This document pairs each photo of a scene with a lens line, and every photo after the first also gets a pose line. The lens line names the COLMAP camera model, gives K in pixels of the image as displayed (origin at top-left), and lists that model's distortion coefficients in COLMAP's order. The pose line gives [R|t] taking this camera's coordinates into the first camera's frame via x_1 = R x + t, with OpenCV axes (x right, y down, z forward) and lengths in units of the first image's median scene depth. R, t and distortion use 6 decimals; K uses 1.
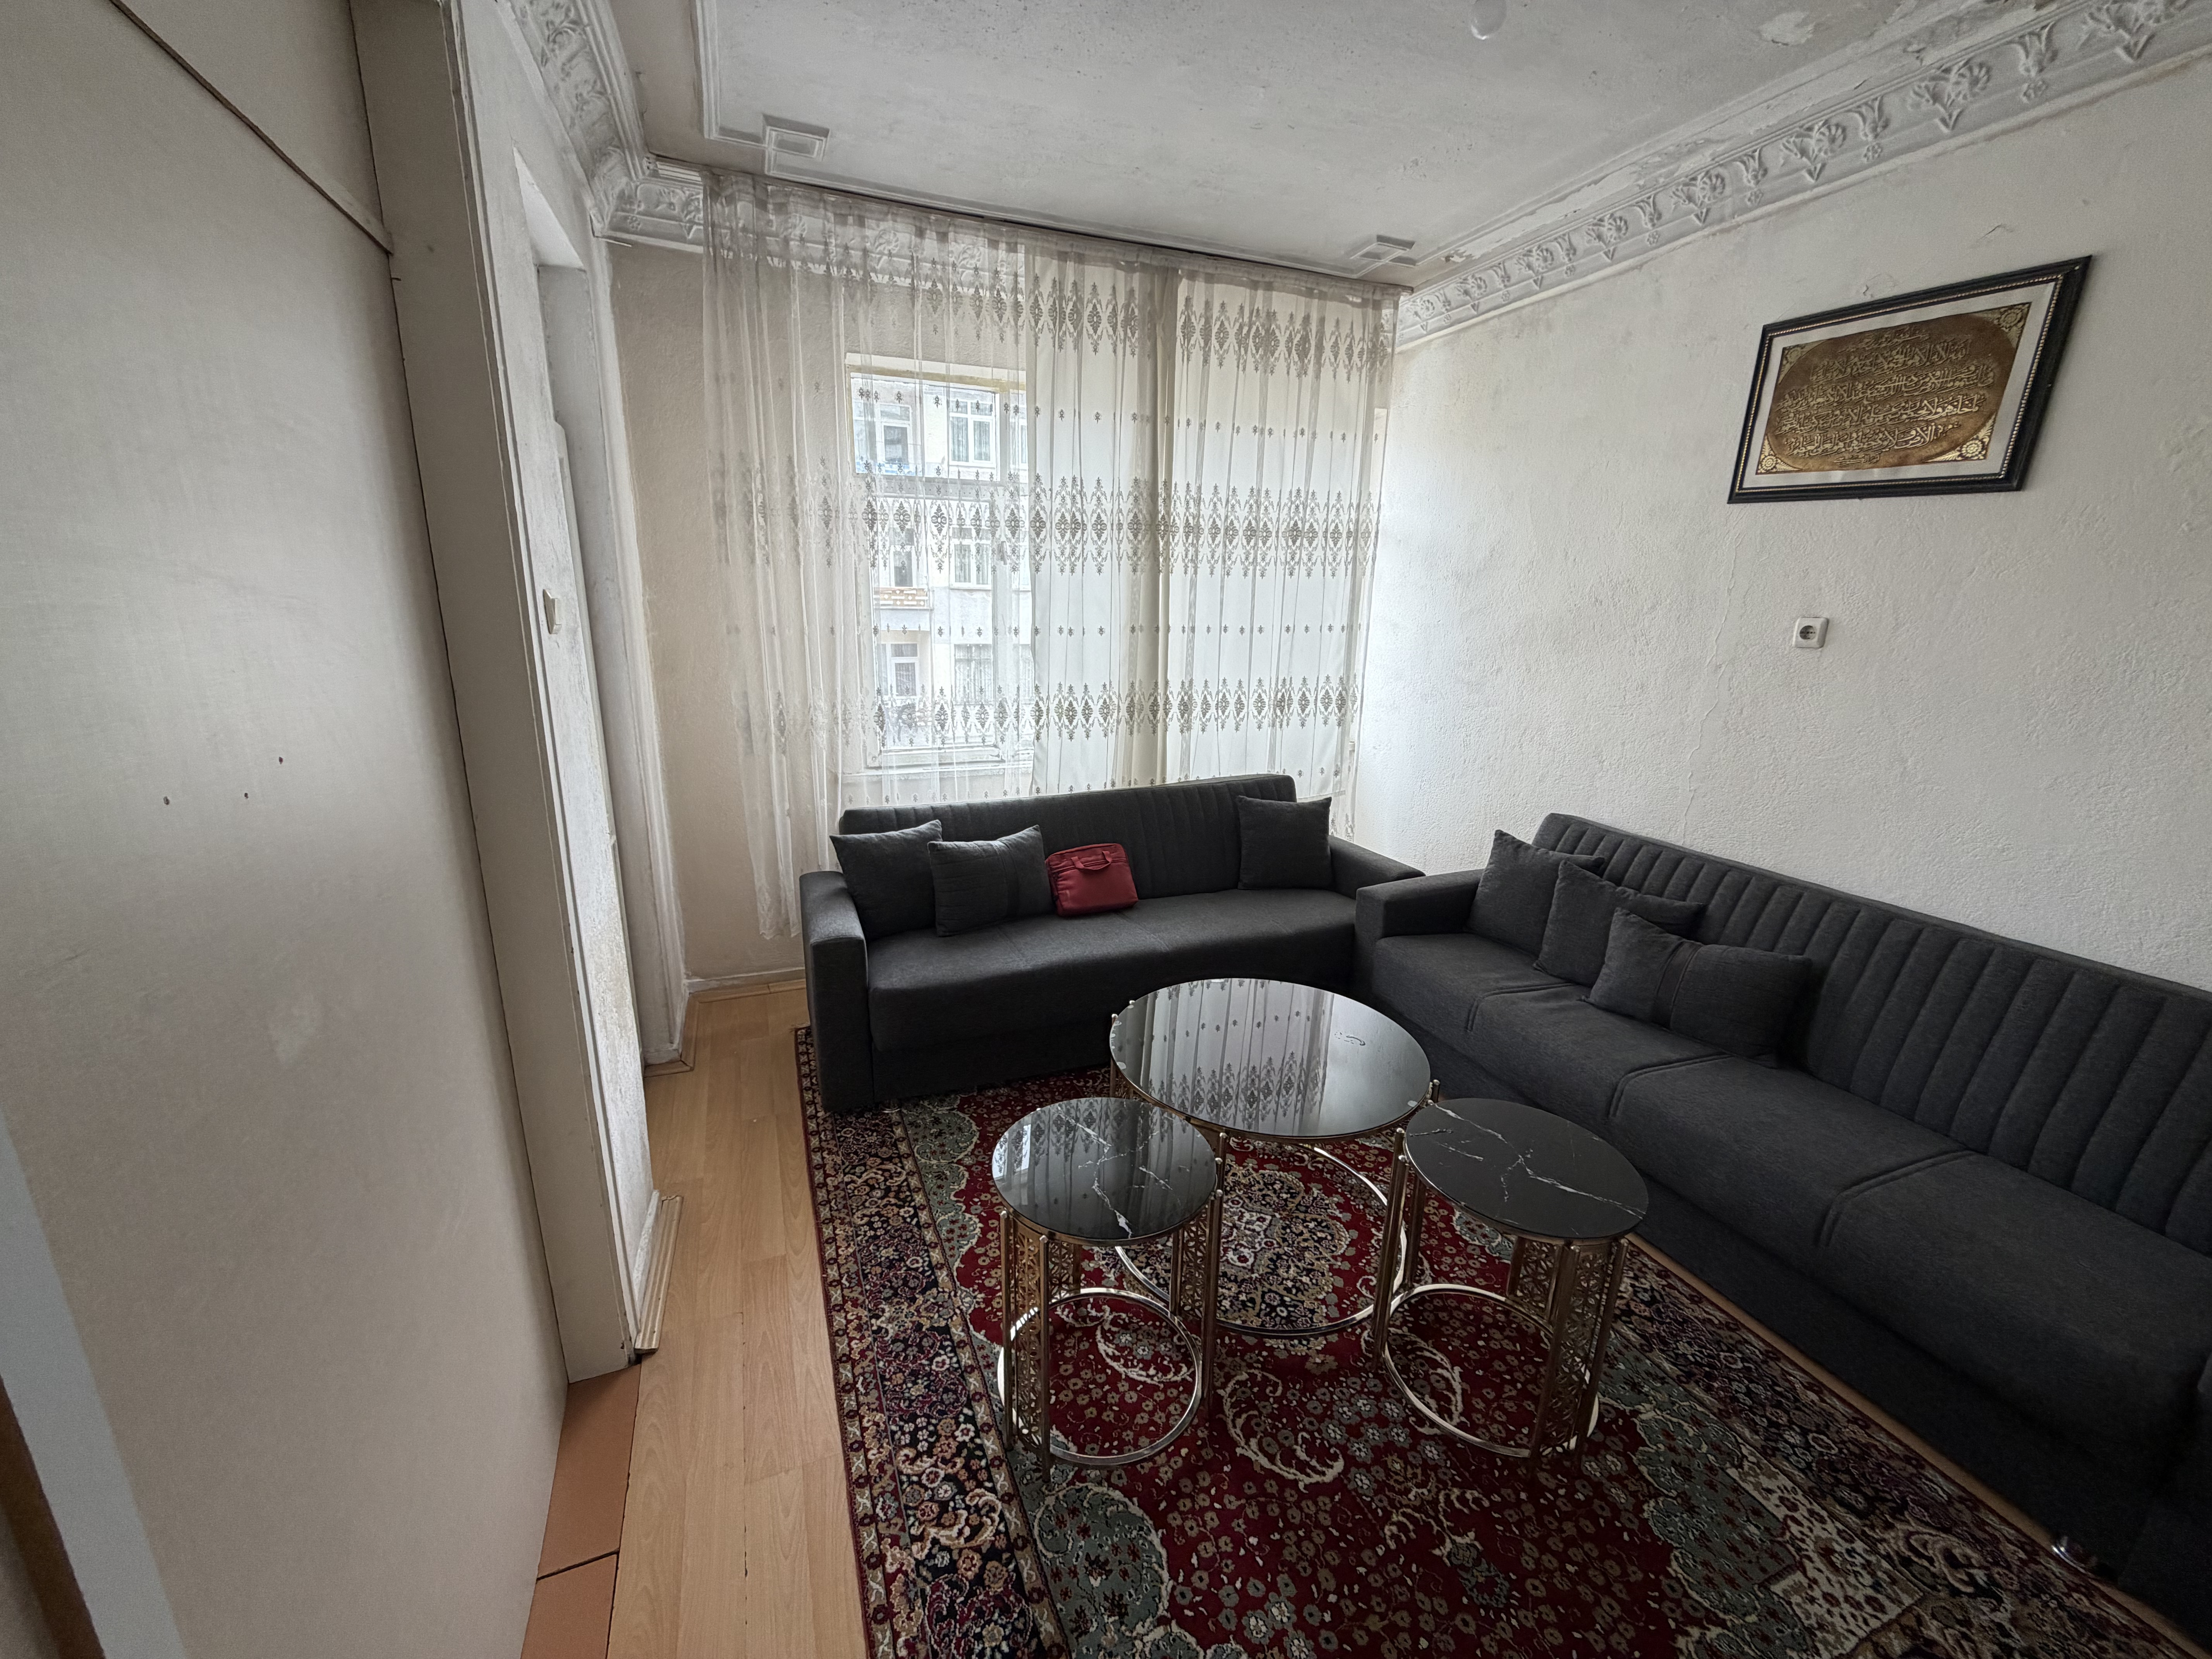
lens RADIAL K [[879.7, 0, 1102.0], [0, 879.7, 825.9], [0, 0, 1]] dist [-0.000425, 0.000077]
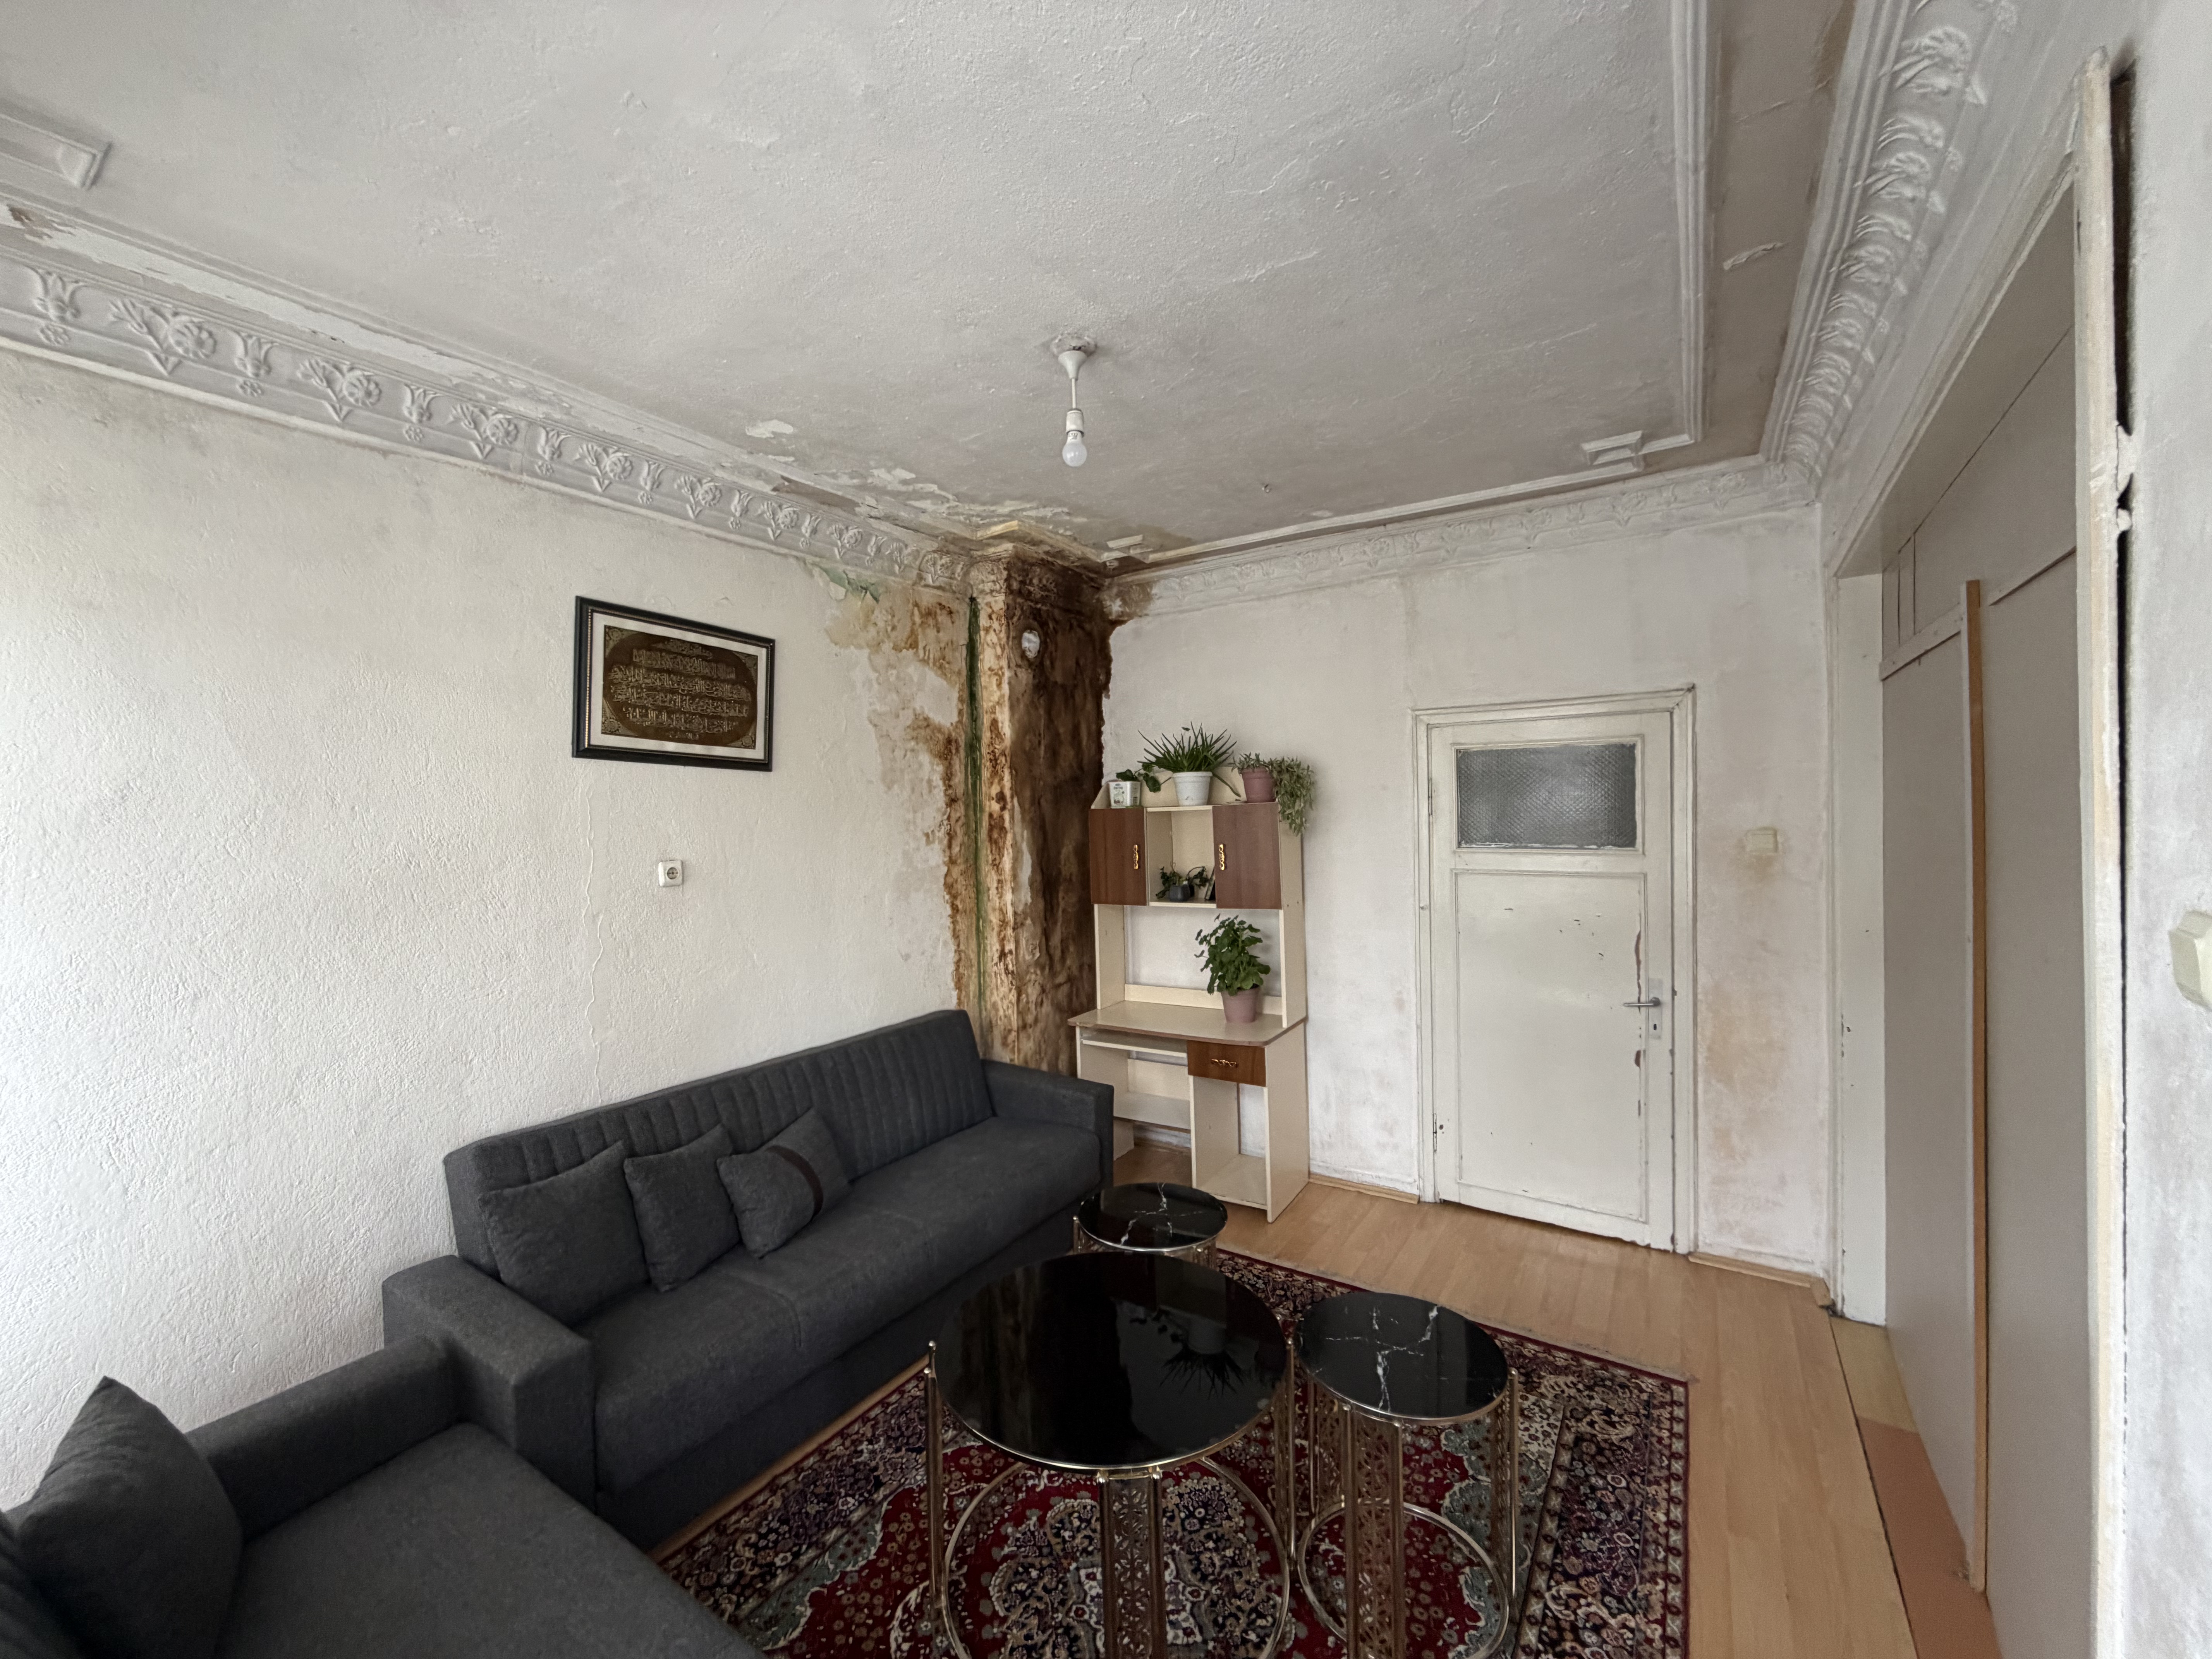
lens RADIAL K [[879.7, 0, 1102.0], [0, 879.7, 825.9], [0, 0, 1]] dist [-0.000425, 0.000077]
pose [[-0.561937, -0.018524, 0.826973, -0.567391], [0.223038, 0.959327, 0.173046, -0.428537], [-0.796543, 0.281687, -0.534950, 1.395203]]
